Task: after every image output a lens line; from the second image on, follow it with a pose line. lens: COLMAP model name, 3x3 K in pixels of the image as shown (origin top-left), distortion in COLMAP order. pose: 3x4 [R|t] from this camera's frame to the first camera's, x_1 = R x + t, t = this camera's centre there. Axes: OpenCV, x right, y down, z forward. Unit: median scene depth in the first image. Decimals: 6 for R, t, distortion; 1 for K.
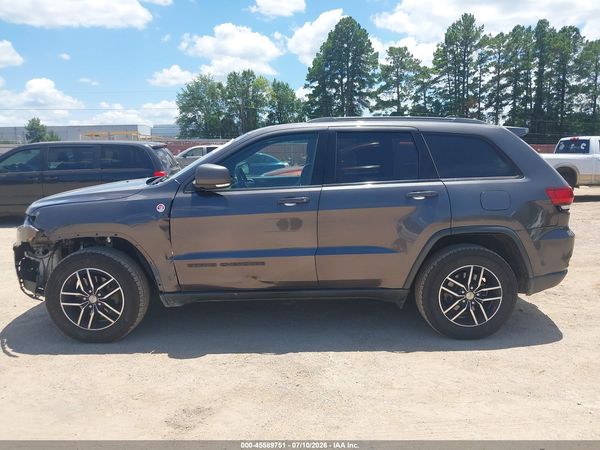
lens RADIAL K [[504.4, 0, 294.9], [0, 504.4, 223.9], [0, 0, 1]] dist [-0.000773, 0.004896]
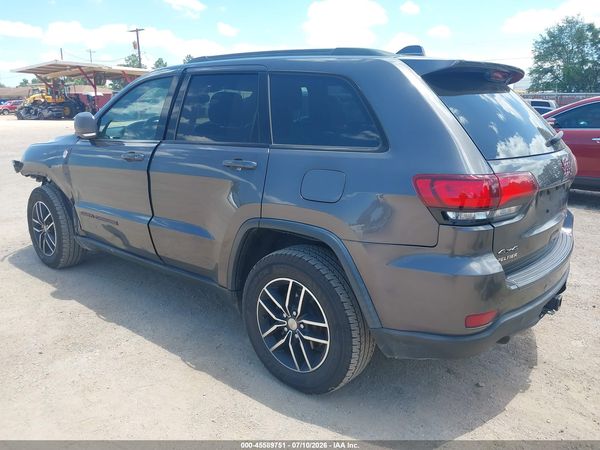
lens RADIAL K [[504.4, 0, 296.6], [0, 504.4, 201.7], [0, 0, 1]] dist [-0.000773, 0.004896]
pose [[0.733241, 0.140408, -0.665314, 0.575992], [-0.110603, 0.990046, 0.087045, -0.056134], [0.670913, 0.009761, 0.741472, 0.383513]]
